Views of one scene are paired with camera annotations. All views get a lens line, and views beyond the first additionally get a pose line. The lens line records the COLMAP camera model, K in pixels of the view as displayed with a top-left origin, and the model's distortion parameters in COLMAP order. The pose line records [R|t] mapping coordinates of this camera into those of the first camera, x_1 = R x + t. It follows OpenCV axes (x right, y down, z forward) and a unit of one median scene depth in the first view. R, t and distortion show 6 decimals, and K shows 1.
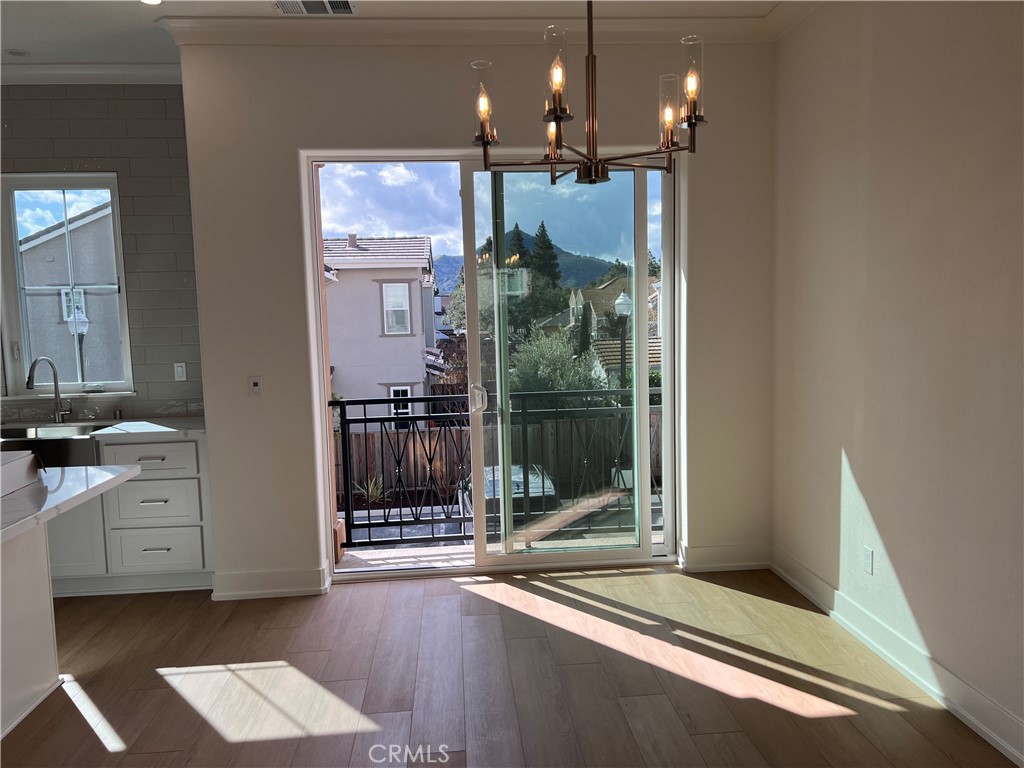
lens RADIAL K [[761.9, 0, 515.9], [0, 761.9, 381.3], [0, 0, 1]] dist [0.070172, -0.000984]
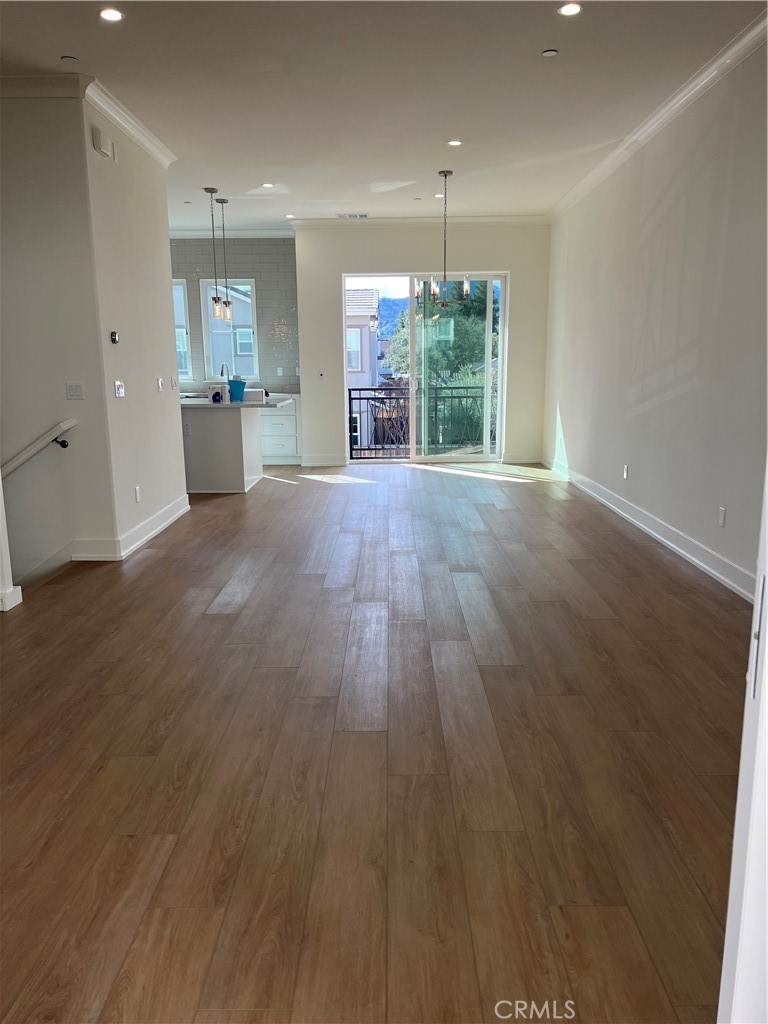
lens RADIAL K [[761.9, 0, 383.1], [0, 761.9, 519.5], [0, 0, 1]] dist [0.070172, -0.000984]
pose [[0.995614, 0.034949, -0.086781, 0.049634], [-0.024490, 0.992618, 0.118782, 0.109211], [0.090291, -0.116136, 0.989121, -0.922802]]
